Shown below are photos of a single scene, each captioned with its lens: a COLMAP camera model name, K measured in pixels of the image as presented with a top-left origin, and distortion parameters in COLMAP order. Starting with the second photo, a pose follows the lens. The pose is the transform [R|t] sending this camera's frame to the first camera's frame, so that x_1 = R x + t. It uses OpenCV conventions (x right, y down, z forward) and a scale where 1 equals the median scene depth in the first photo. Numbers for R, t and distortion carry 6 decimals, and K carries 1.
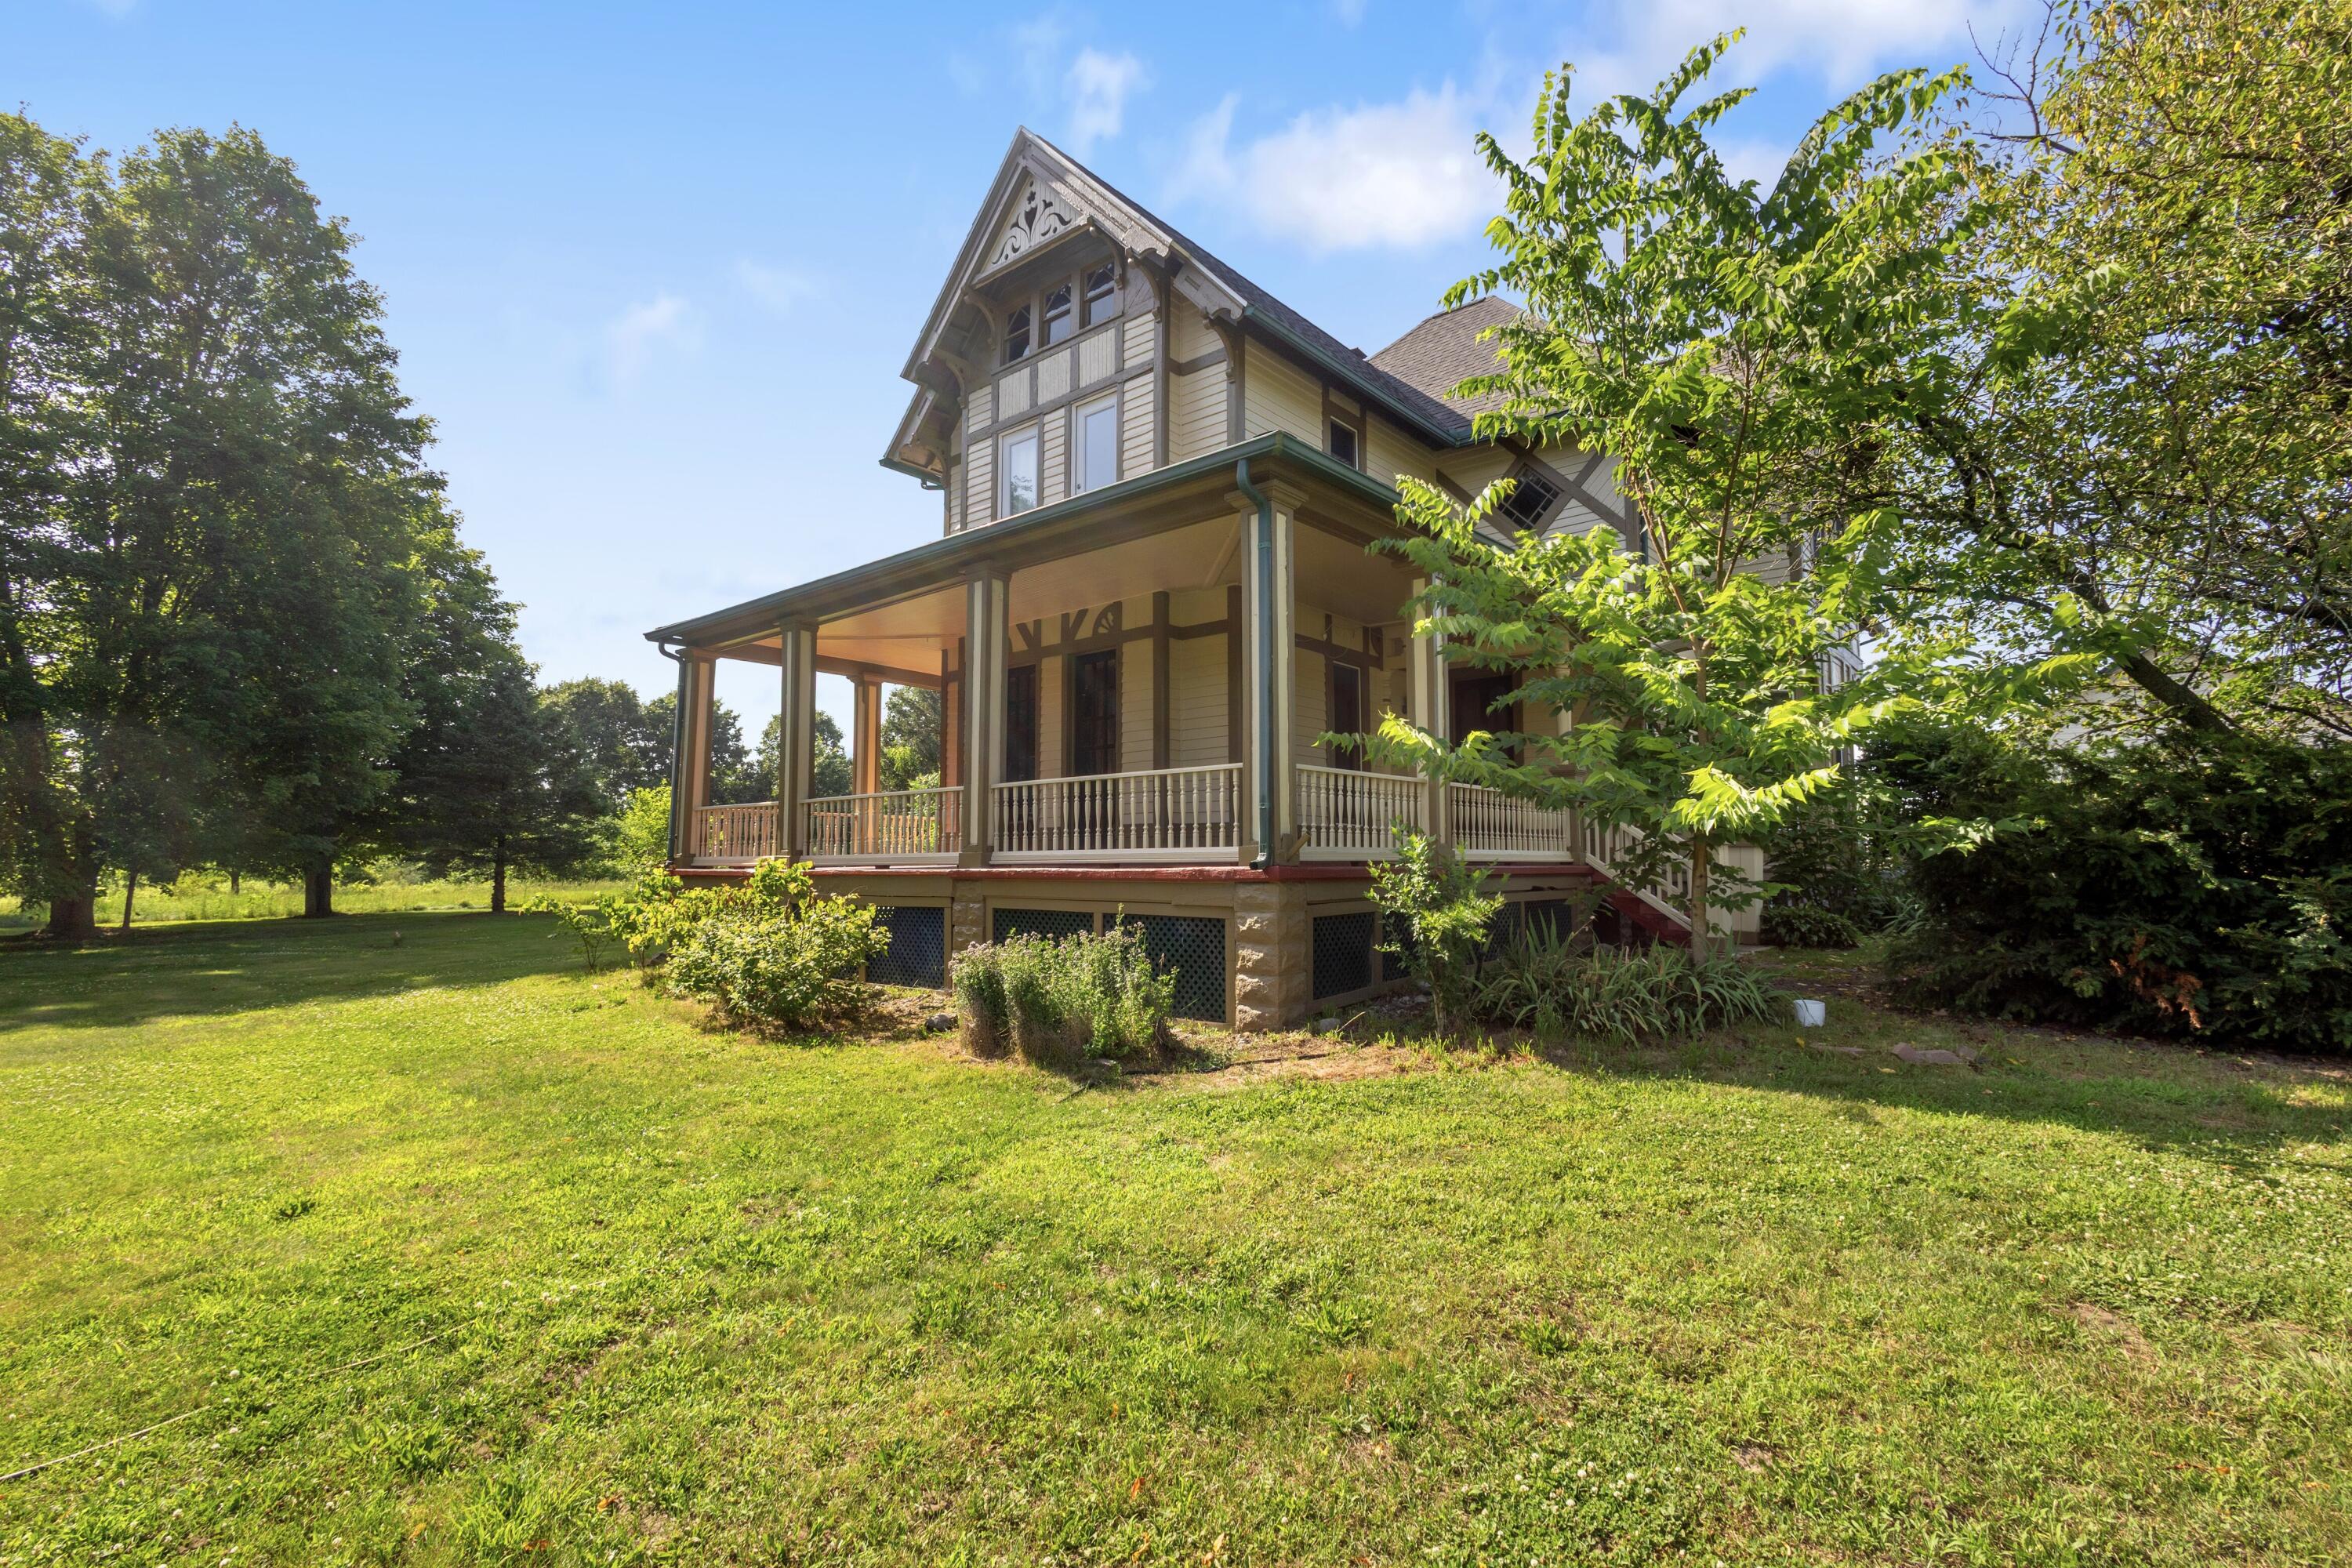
lens RADIAL K [[1156.6, 0, 1176.0], [0, 1156.6, 784.0], [0, 0, 1]] dist [0.018116, 0.000048]
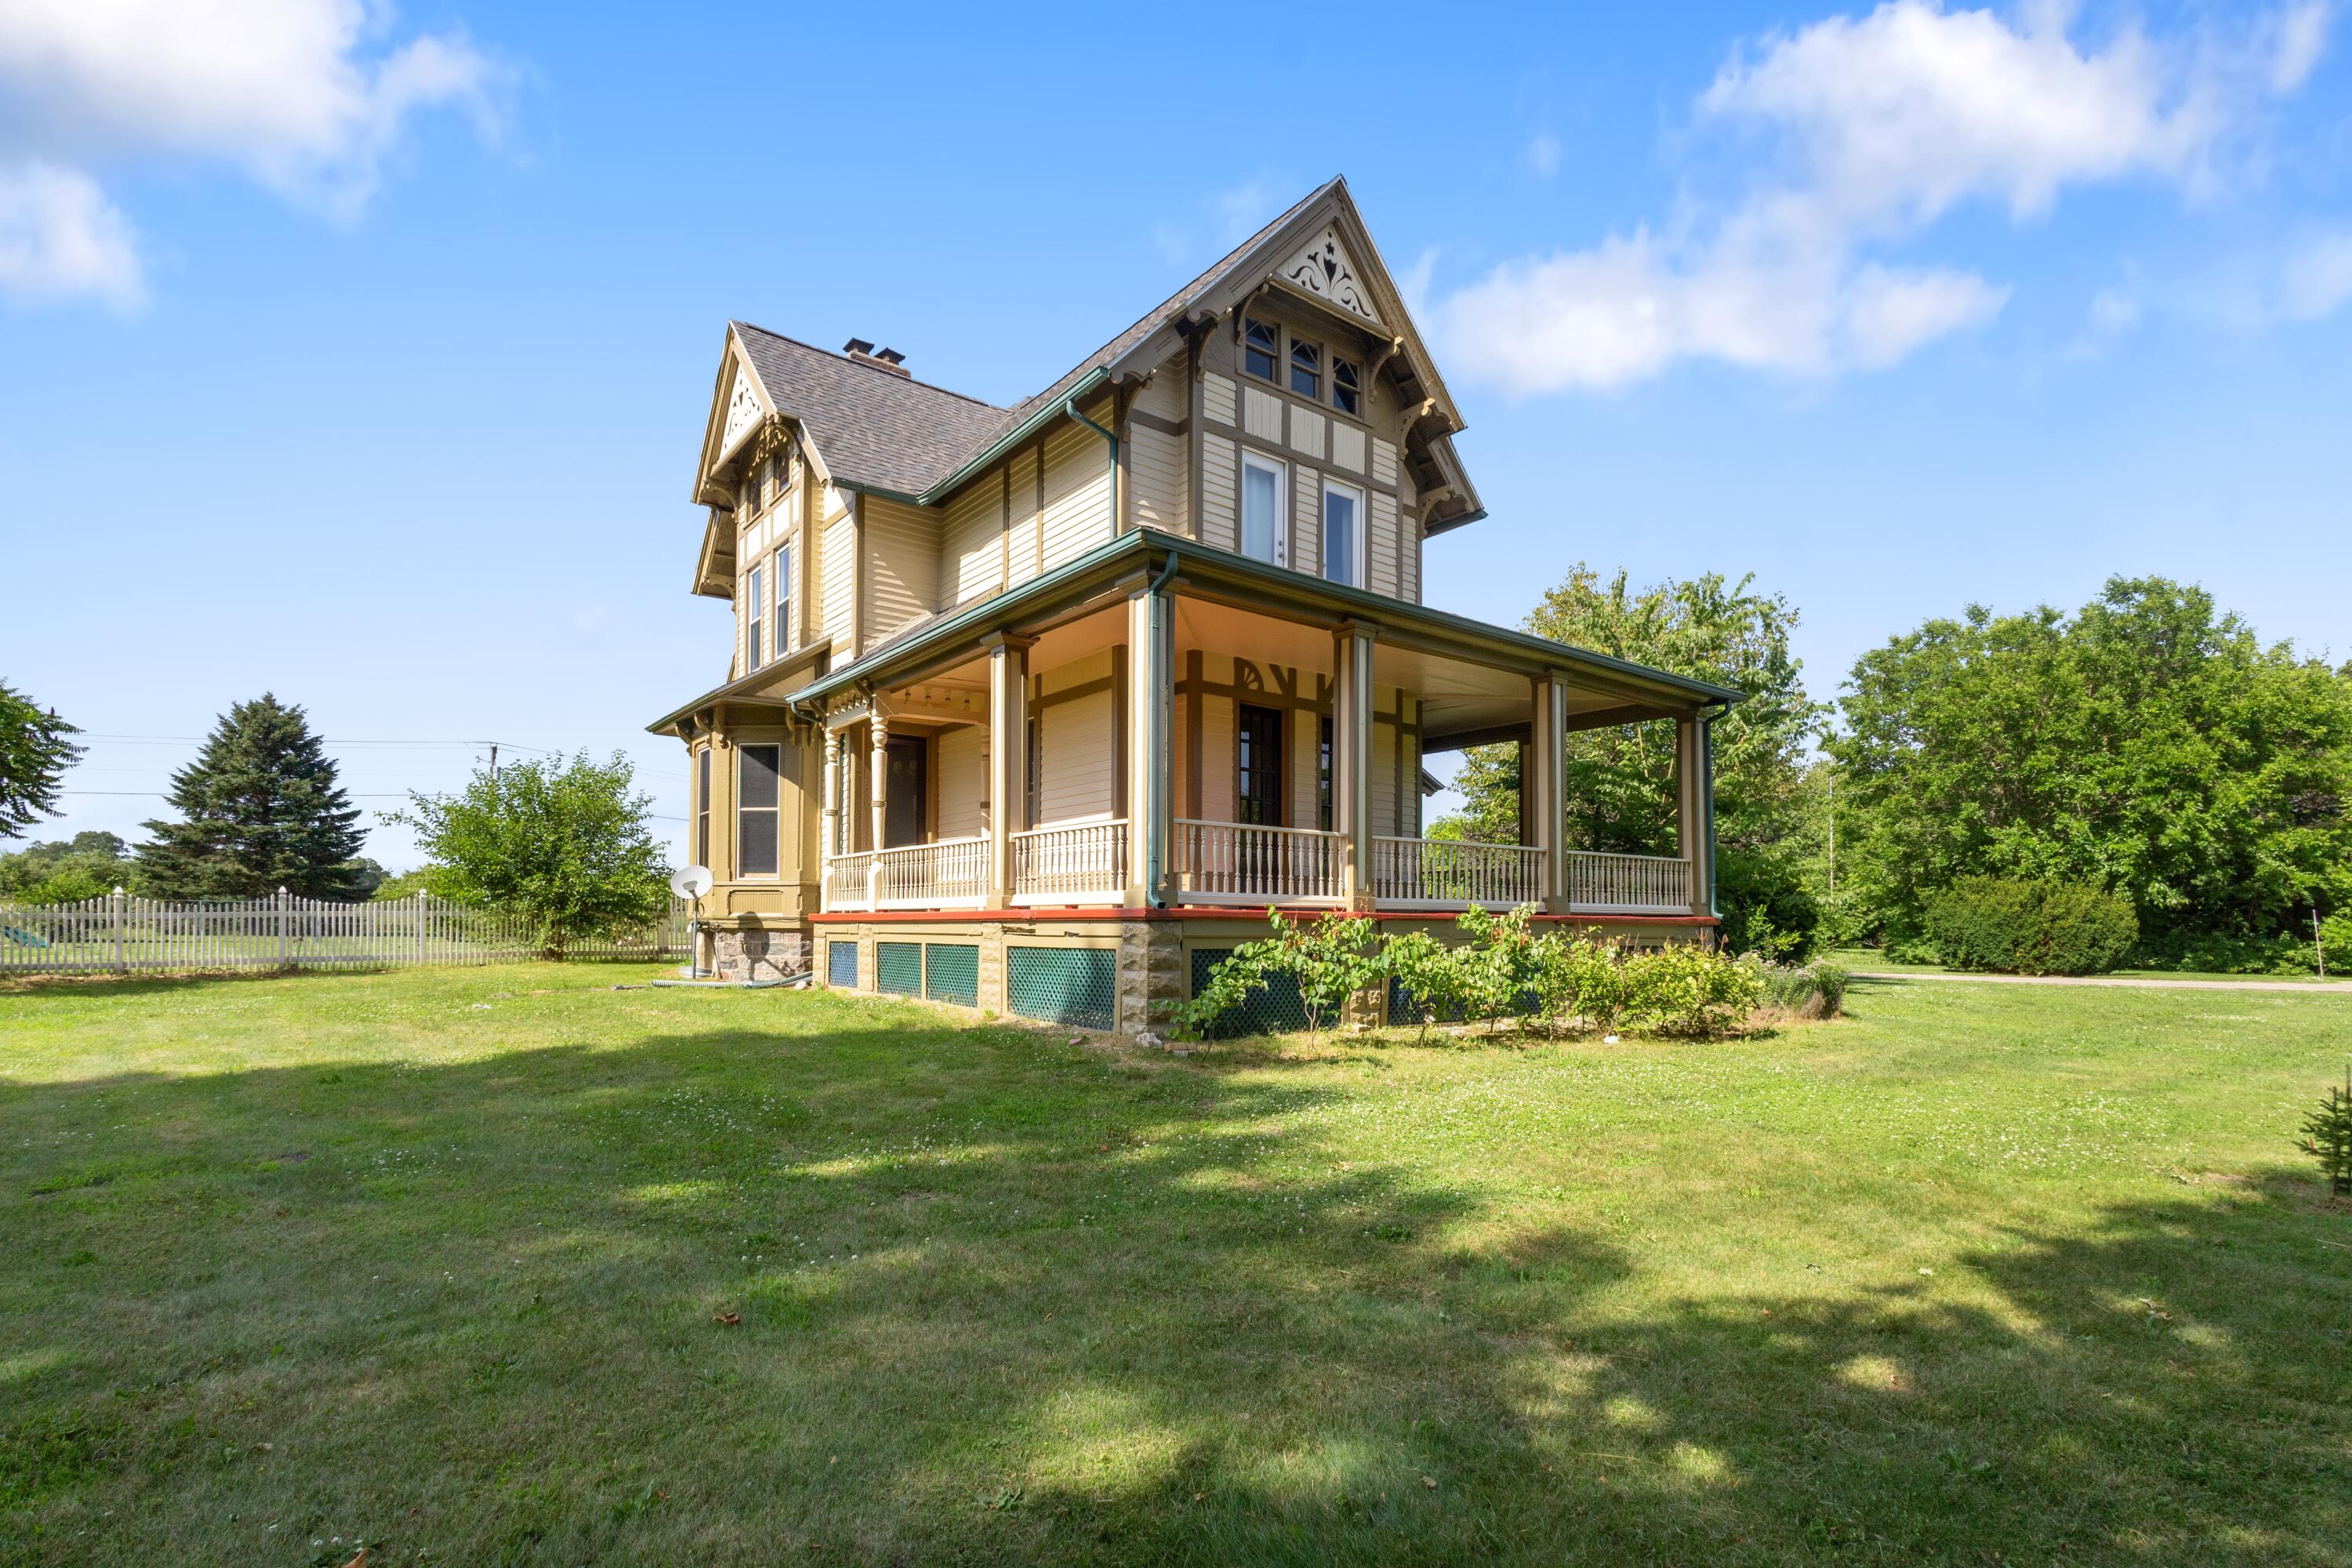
lens RADIAL K [[1029.8, 0, 1170.6], [0, 1029.8, 900.7], [0, 0, 1]] dist [-0.000858, -0.000094]
pose [[0.207547, 0.020877, 0.978002, -0.986062], [-0.076054, 0.997090, -0.005144, 0.070771], [-0.975264, -0.073313, 0.208531, 0.883677]]
